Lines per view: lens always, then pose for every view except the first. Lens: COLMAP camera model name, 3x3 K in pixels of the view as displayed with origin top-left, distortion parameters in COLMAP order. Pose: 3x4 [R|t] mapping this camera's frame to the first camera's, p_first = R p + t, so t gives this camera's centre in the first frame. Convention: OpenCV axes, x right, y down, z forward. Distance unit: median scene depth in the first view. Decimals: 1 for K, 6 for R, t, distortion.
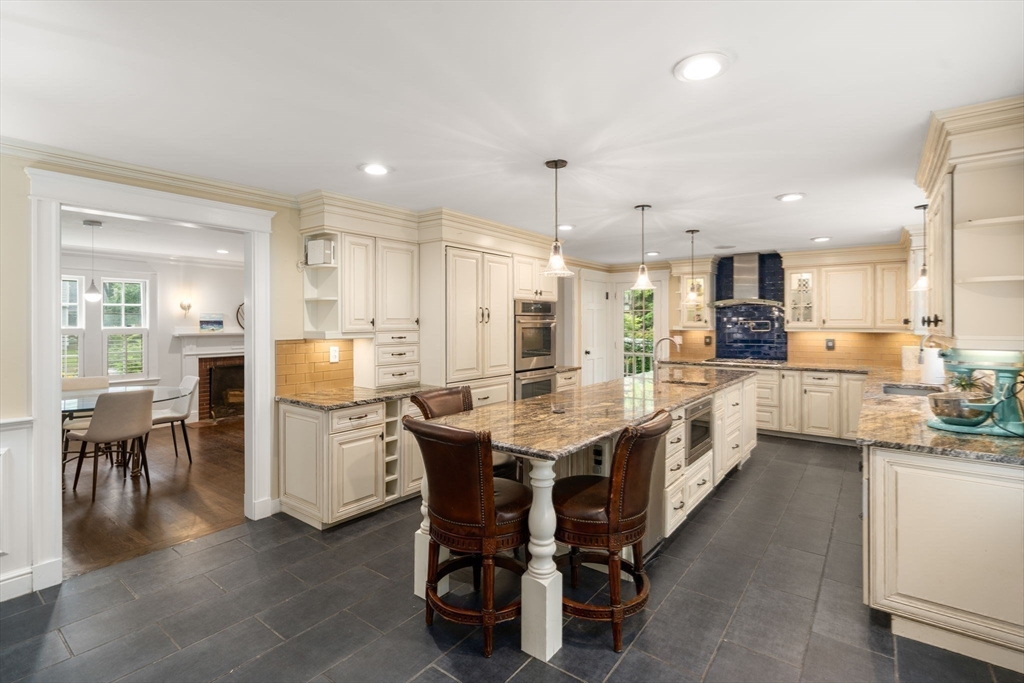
lens RADIAL K [[481.7, 0, 504.3], [0, 481.7, 319.2], [0, 0, 1]] dist [0.002803, -0.000485]
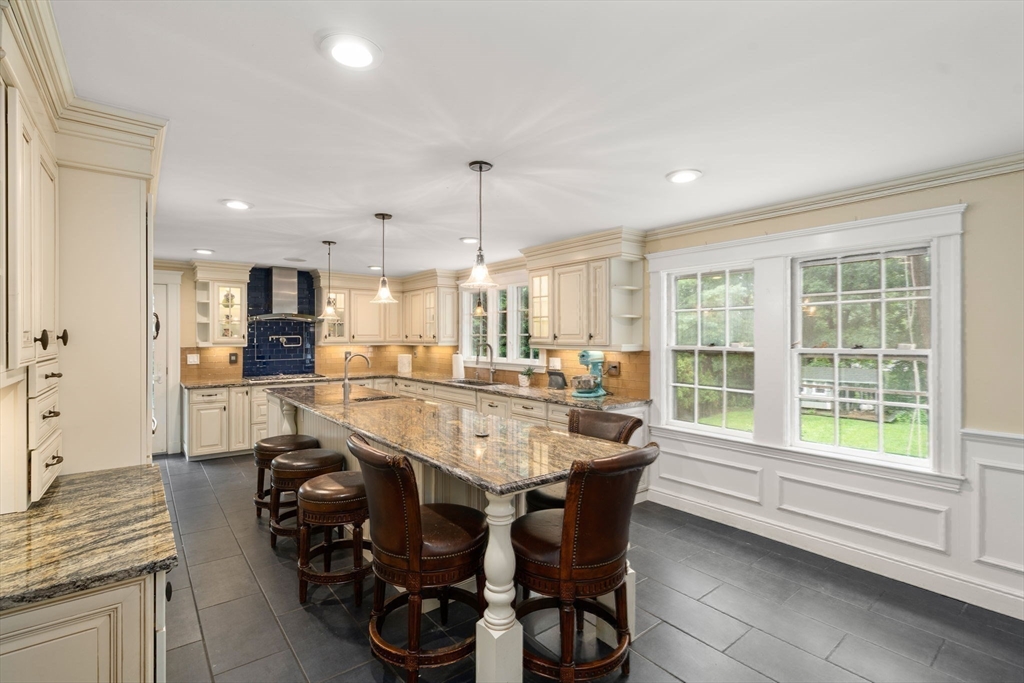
lens RADIAL K [[481.7, 0, 505.4], [0, 481.7, 338.8], [0, 0, 1]] dist [0.002803, -0.000485]
pose [[0.236505, -0.006915, 0.971606, -0.352140], [-0.004284, 0.999958, 0.008159, -0.000927], [-0.971621, -0.006092, 0.236466, 0.333780]]
